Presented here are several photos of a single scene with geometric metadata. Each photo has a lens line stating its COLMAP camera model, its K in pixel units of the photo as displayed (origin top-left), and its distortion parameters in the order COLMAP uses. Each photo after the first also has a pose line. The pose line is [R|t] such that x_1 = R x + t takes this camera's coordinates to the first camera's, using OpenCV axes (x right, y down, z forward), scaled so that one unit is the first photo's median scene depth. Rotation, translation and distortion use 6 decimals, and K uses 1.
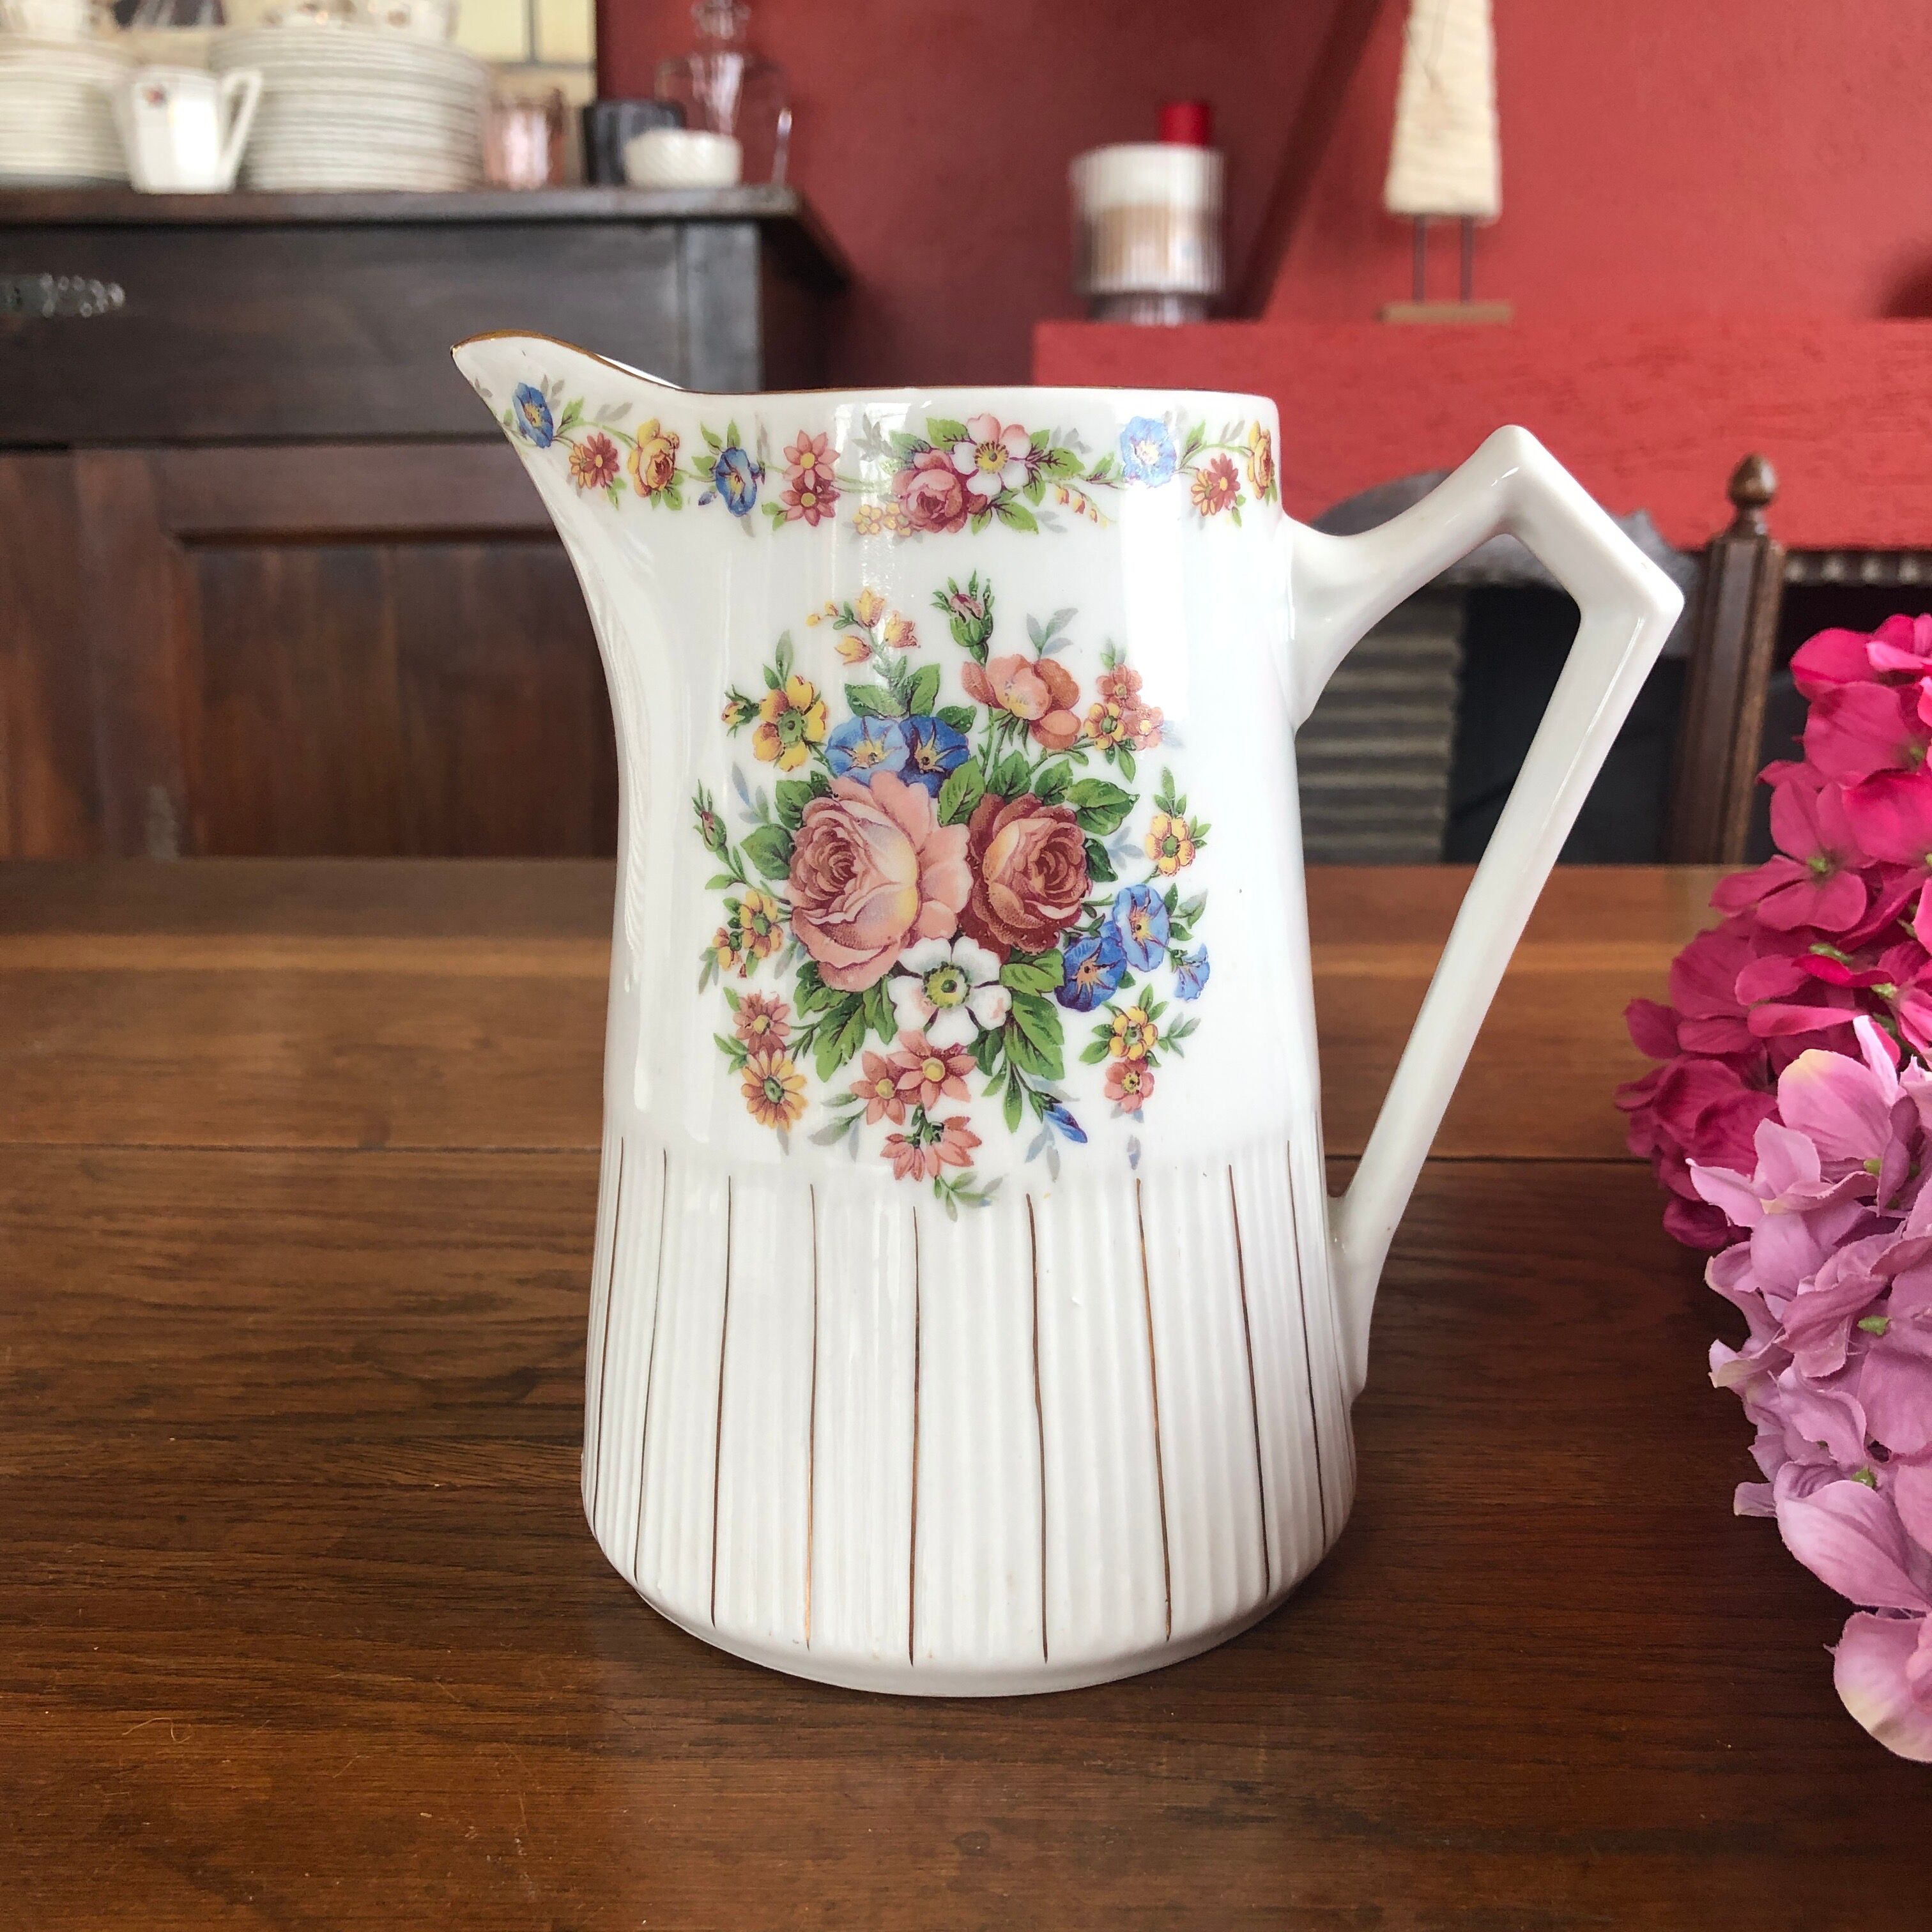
lens RADIAL K [[2129.9, 0, 974.1], [0, 2129.9, 937.3], [0, 0, 1]] dist [0.247771, -1.095220]
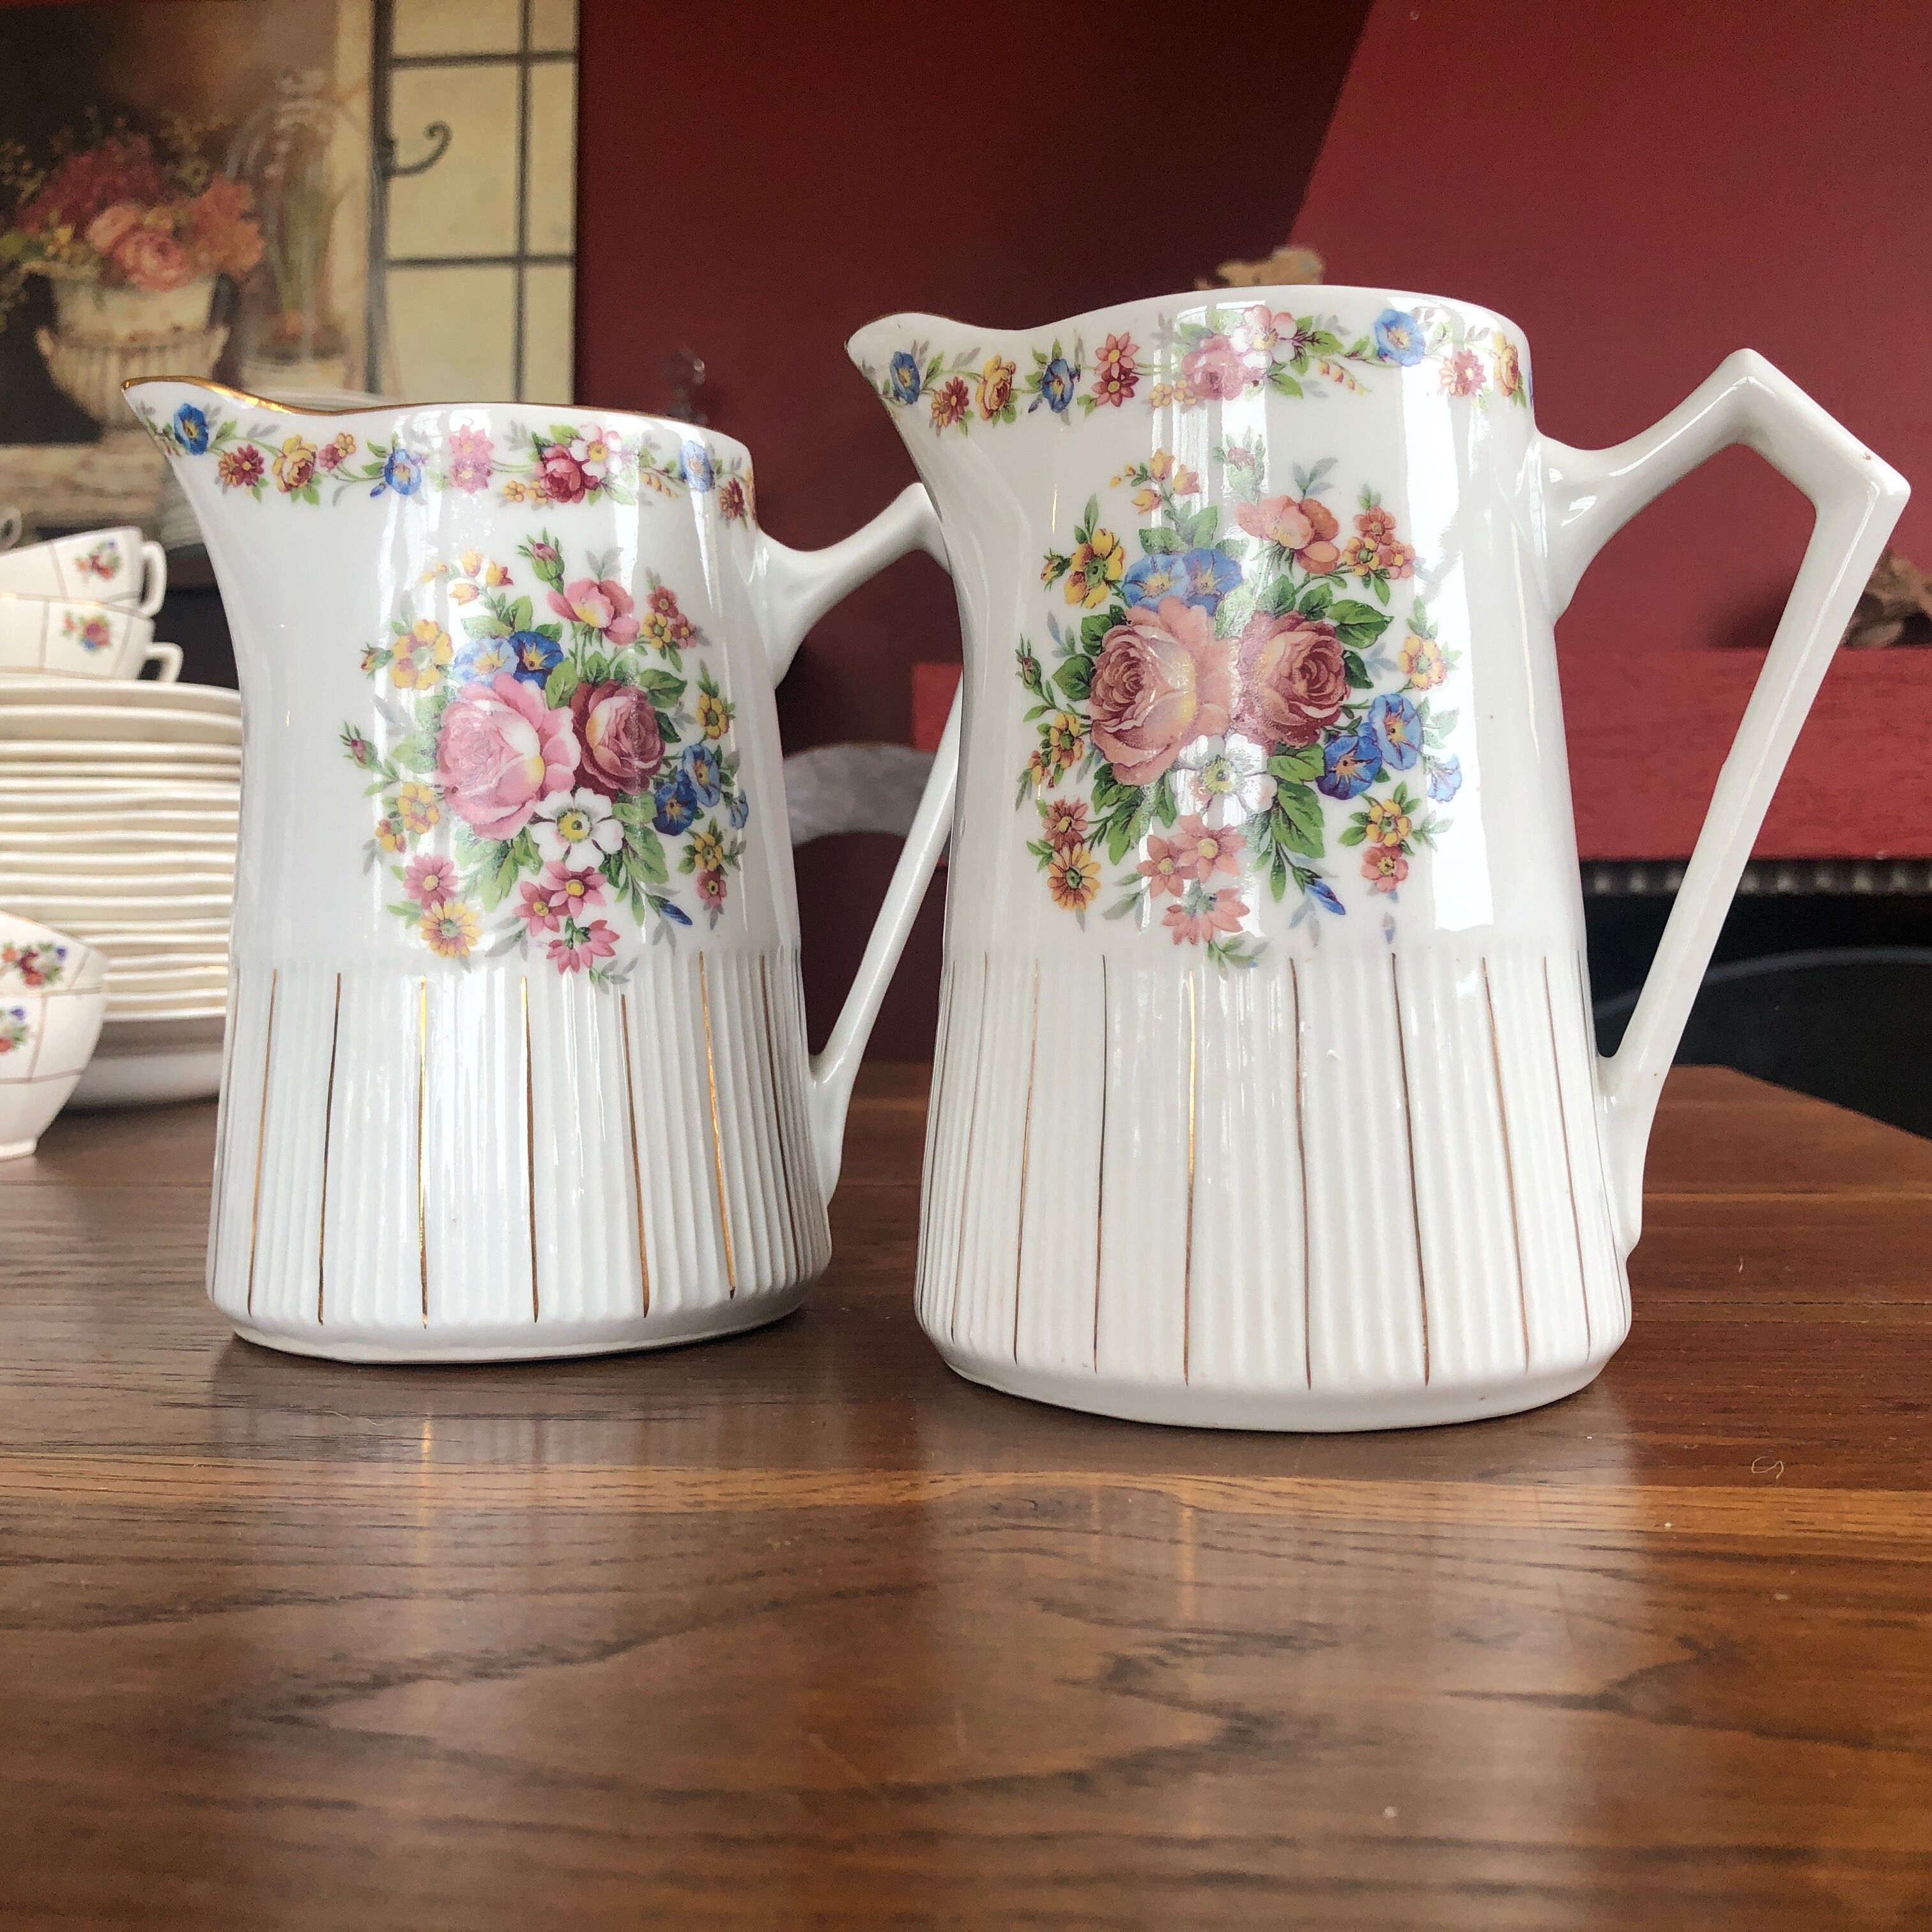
lens RADIAL K [[2129.9, 0, 974.1], [0, 2129.9, 937.3], [0, 0, 1]] dist [0.247771, -1.095220]
pose [[0.980160, -0.001807, -0.198202, 0.085965], [-0.036356, 0.981355, -0.188735, 0.332314], [0.194847, 0.192196, 0.961819, -0.129683]]
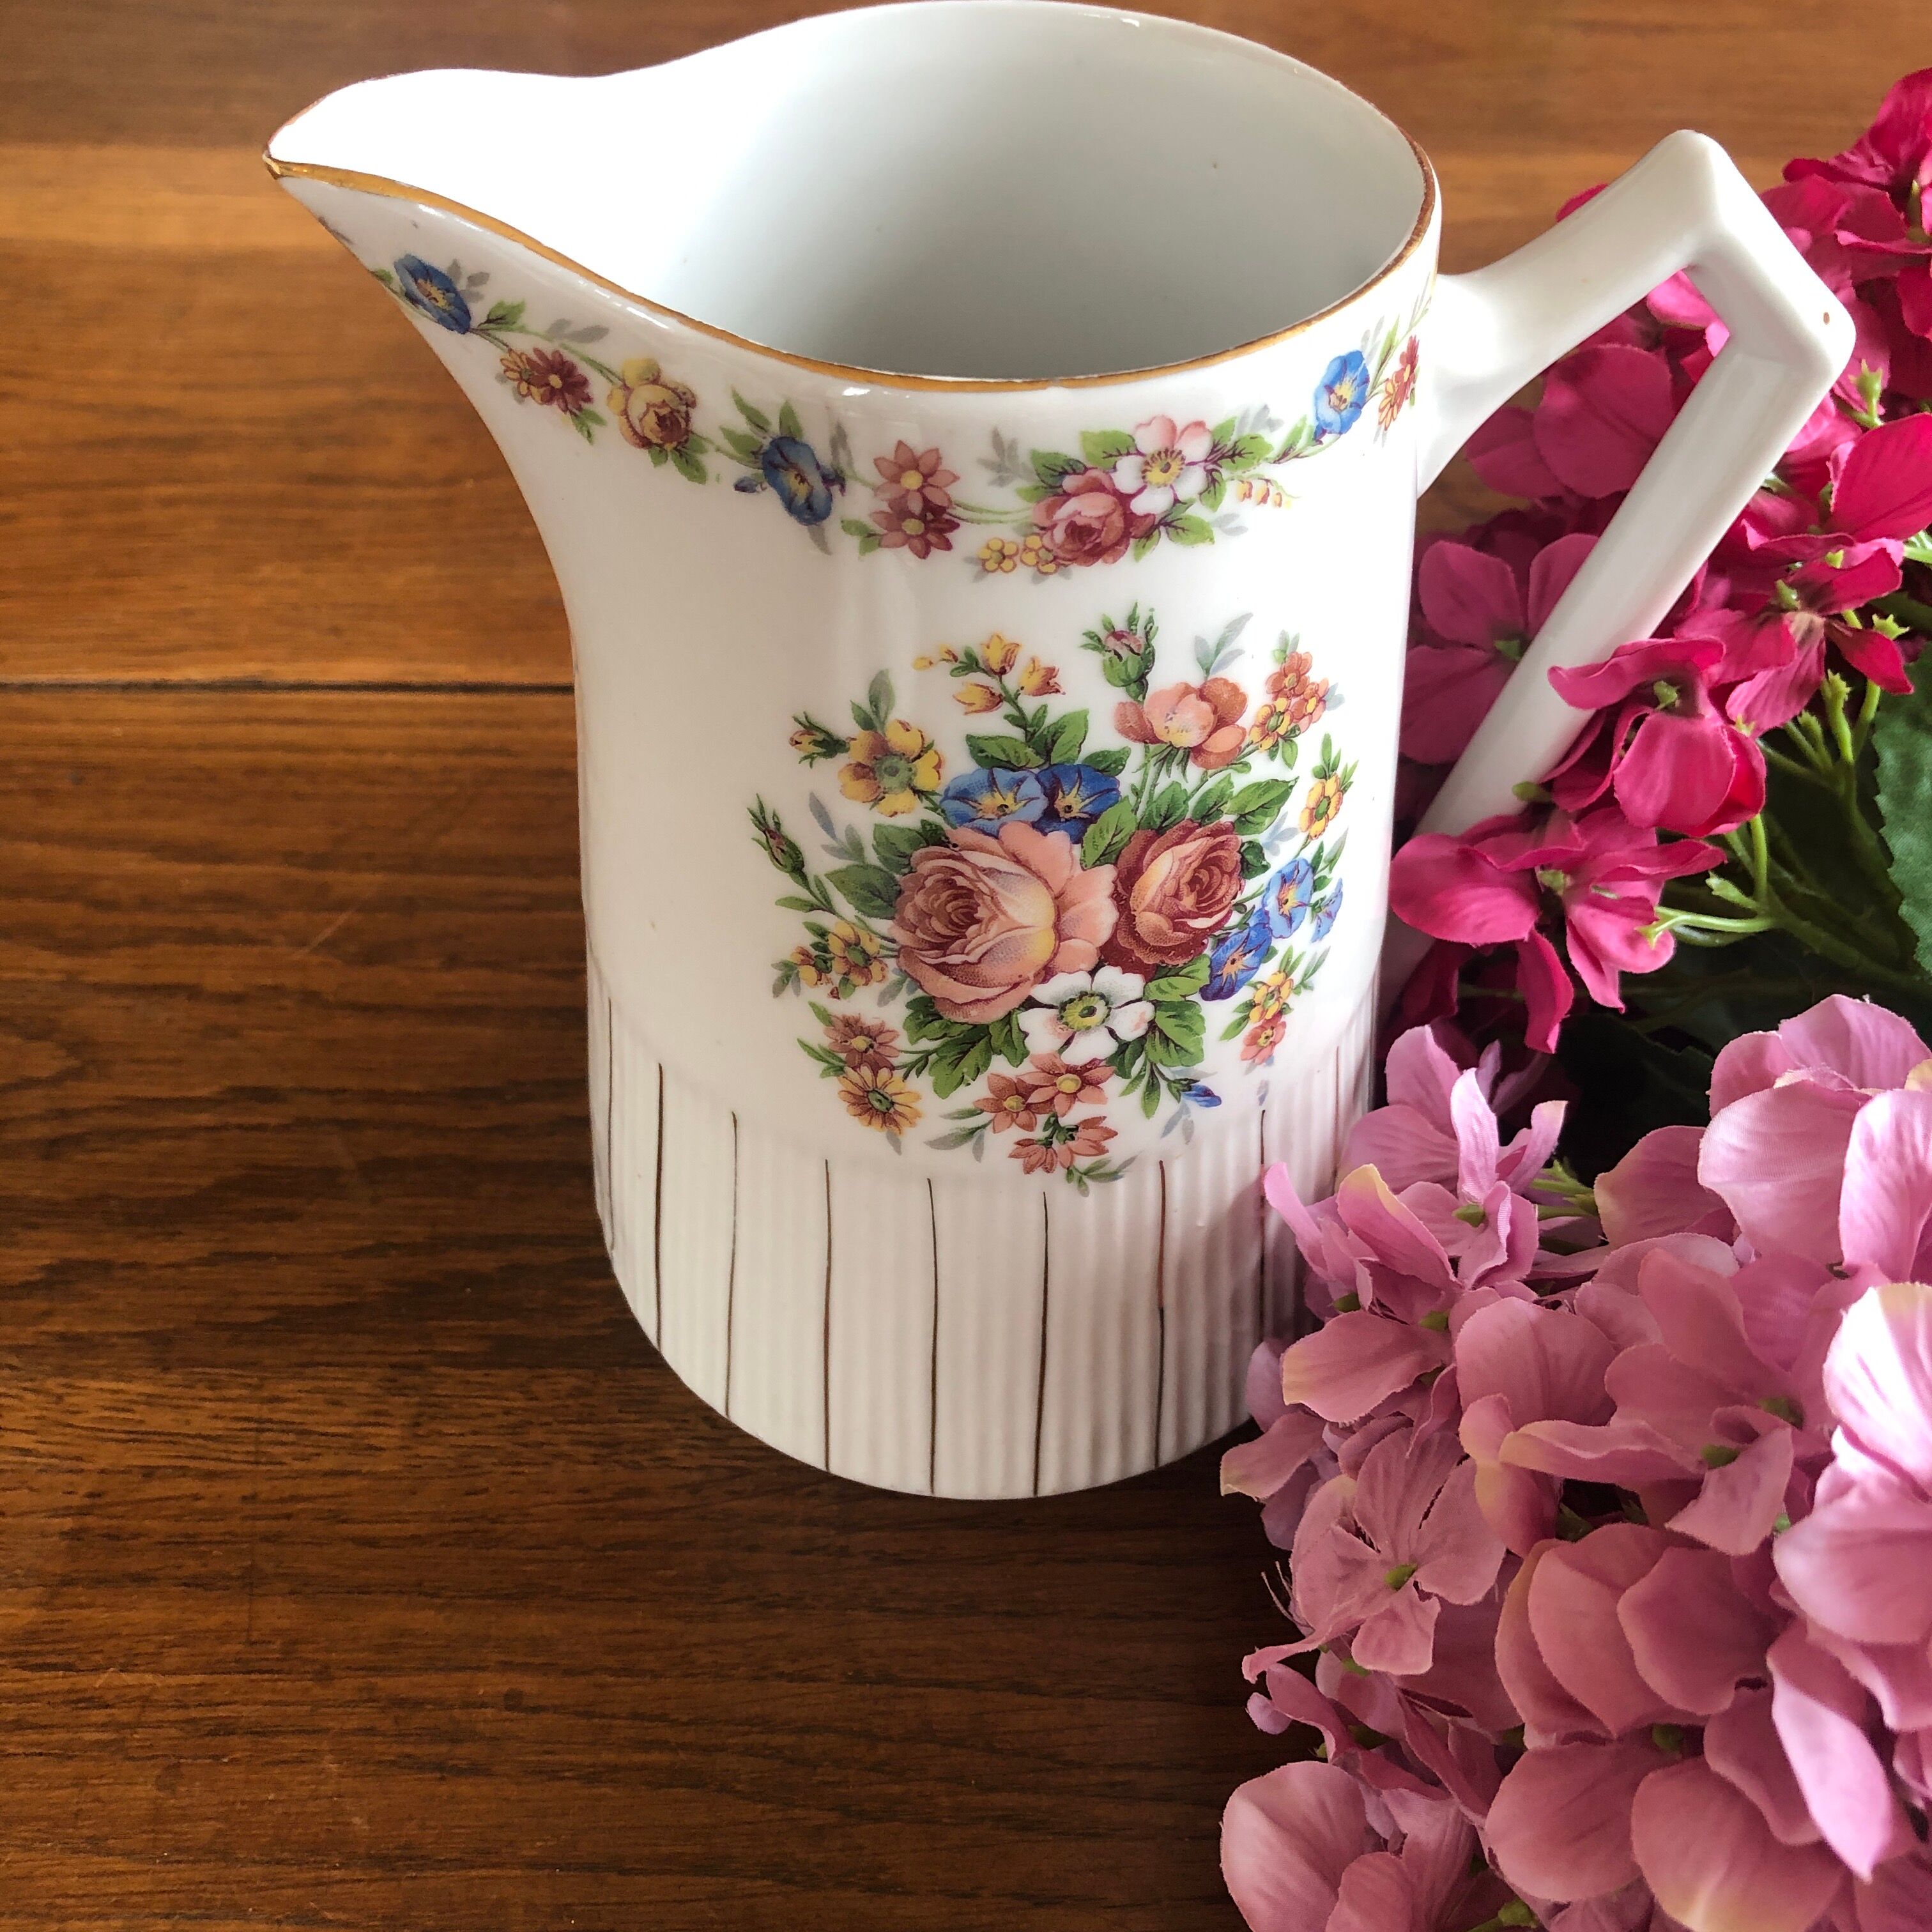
lens RADIAL K [[2129.9, 0, 974.1], [0, 2129.9, 937.3], [0, 0, 1]] dist [0.247771, -1.095220]
pose [[0.972574, -0.154216, 0.174117, -0.204717], [0.029044, 0.823255, 0.566928, -0.499725], [-0.230772, -0.546323, 0.805156, 0.316959]]
